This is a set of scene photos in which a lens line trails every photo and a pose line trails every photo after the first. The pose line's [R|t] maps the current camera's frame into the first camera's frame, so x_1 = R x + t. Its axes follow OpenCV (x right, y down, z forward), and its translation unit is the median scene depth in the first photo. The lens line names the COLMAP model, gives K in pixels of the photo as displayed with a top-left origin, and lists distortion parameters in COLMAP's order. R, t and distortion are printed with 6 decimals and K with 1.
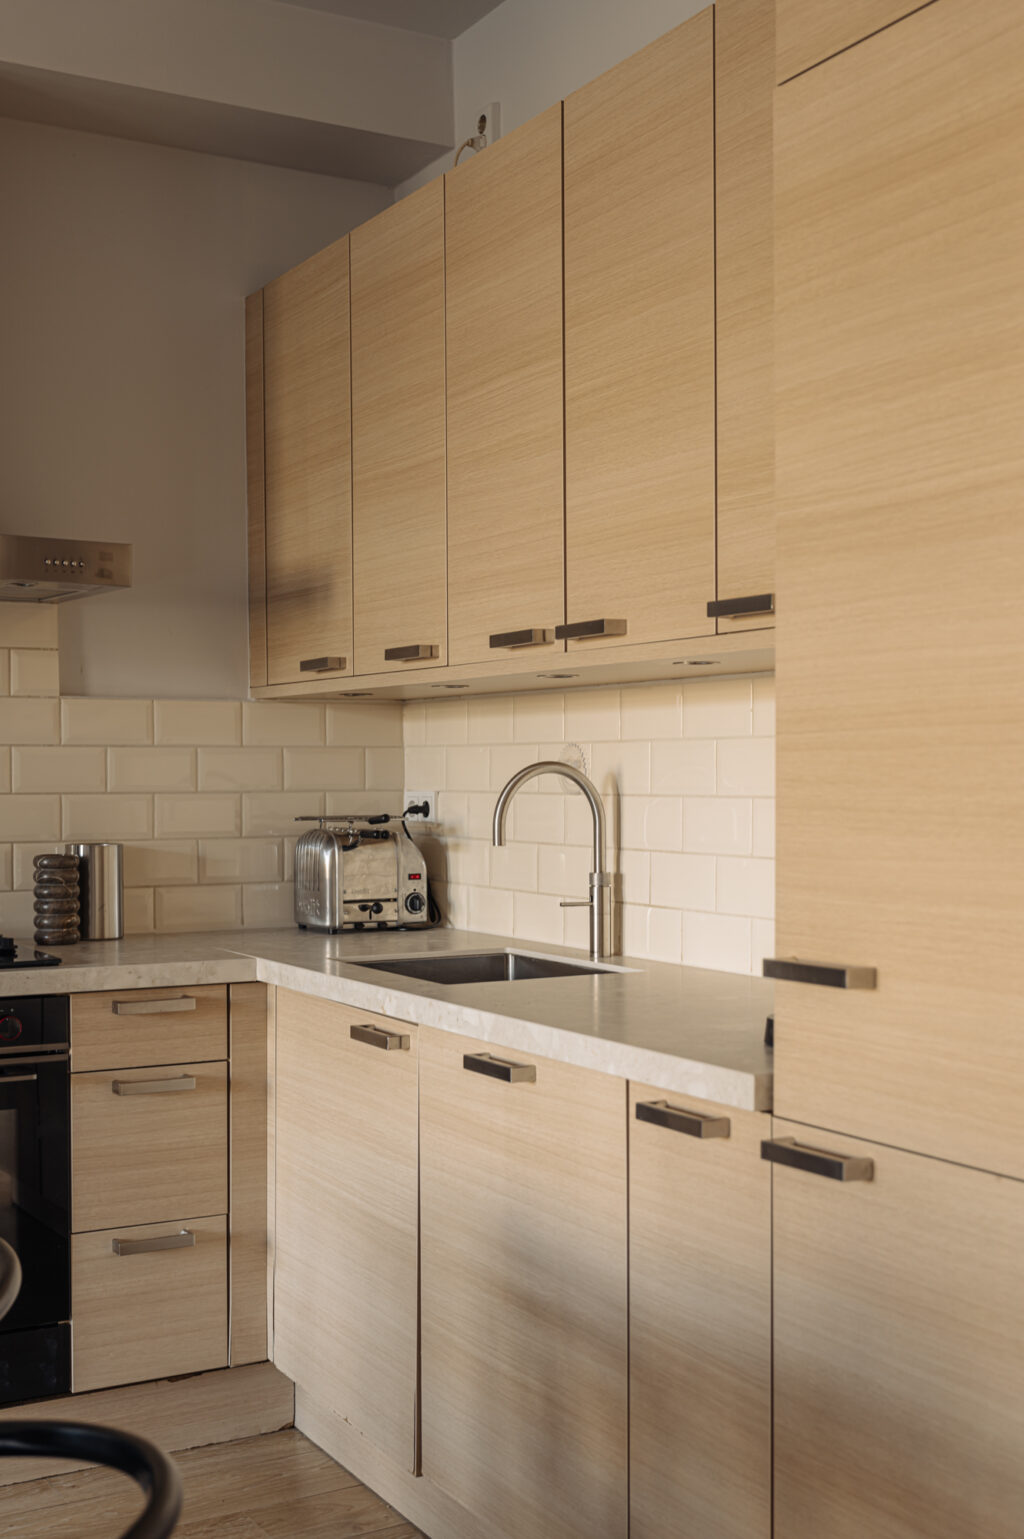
lens RADIAL K [[1814.0, 0, 509.2], [0, 1814.0, 813.0], [0, 0, 1]] dist [-0.003602, -0.029335]
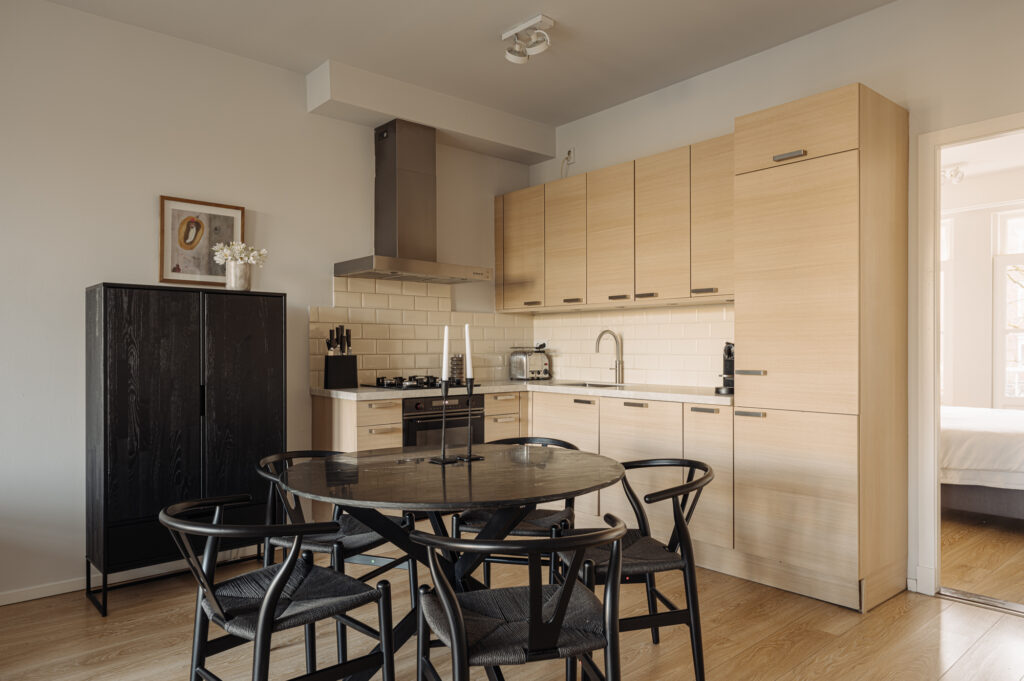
lens RADIAL K [[677.2, 0, 517.0], [0, 677.2, 344.9], [0, 0, 1]] dist [-0.009882, 0.001134]
pose [[0.978922, 0.002565, 0.204220, -0.434052], [0.002483, 0.999698, -0.024461, 0.034451], [-0.204221, 0.024452, 0.978619, -0.310892]]
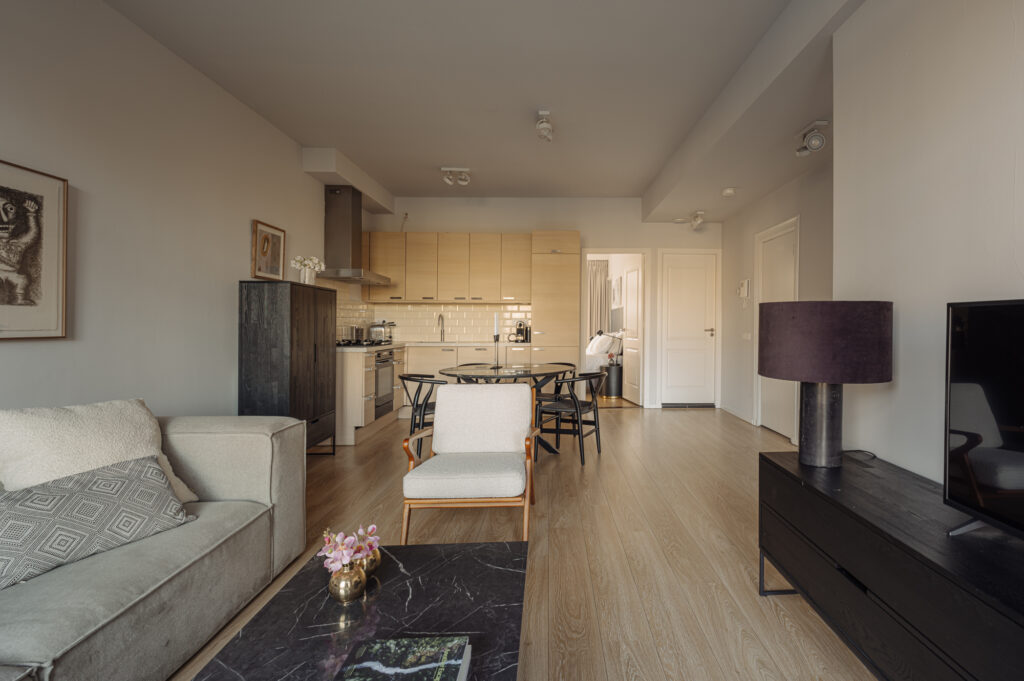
lens RADIAL K [[505.0, 0, 588.4], [0, 505.0, 324.5], [0, 0, 1]] dist [0.000051, -0.000136]
pose [[0.427228, 0.005158, 0.904129, -1.506406], [0.015350, 0.999798, -0.012957, 0.046874], [-0.904013, 0.019414, 0.427063, -0.378068]]
